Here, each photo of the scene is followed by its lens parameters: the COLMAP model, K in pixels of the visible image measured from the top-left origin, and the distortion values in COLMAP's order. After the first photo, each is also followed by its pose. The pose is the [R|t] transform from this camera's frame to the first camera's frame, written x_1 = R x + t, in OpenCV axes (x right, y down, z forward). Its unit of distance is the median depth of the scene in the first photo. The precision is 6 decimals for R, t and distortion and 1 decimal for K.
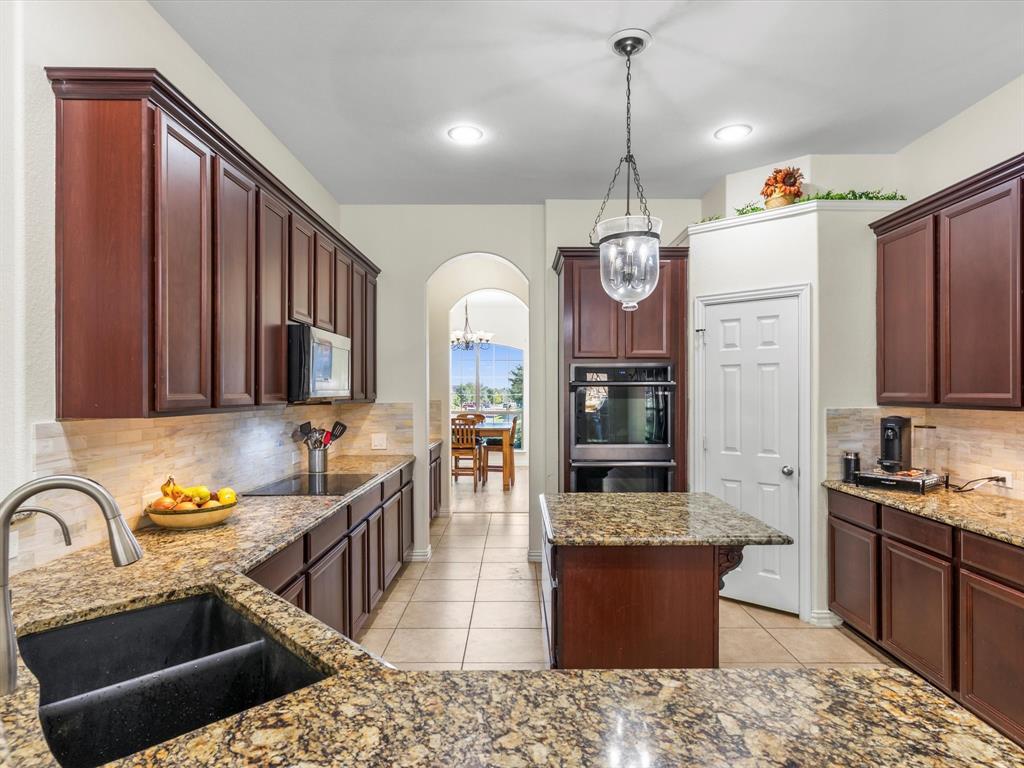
lens RADIAL K [[575.3, 0, 513.0], [0, 575.3, 390.4], [0, 0, 1]] dist [0.001421, -0.000311]
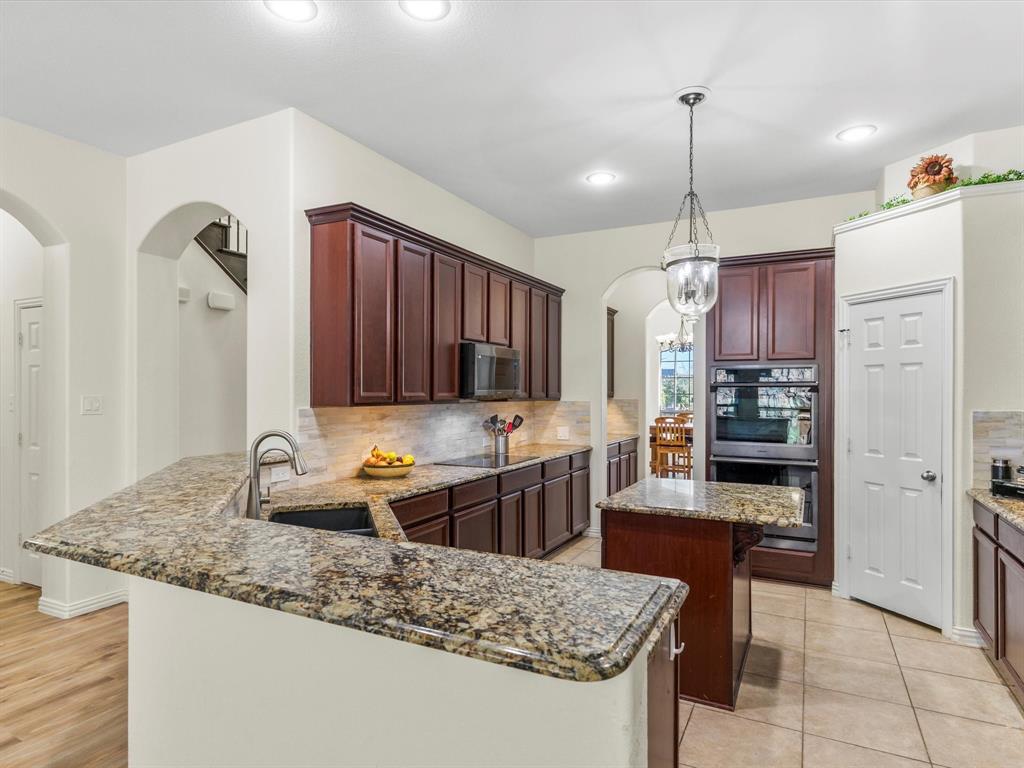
lens RADIAL K [[575.3, 0, 513.0], [0, 575.3, 390.4], [0, 0, 1]] dist [0.001421, -0.000311]
pose [[0.892594, 0.001858, -0.450858, 0.301399], [-0.001678, 0.999998, 0.000800, -0.001122], [0.450859, 0.000042, 0.892595, -0.160918]]
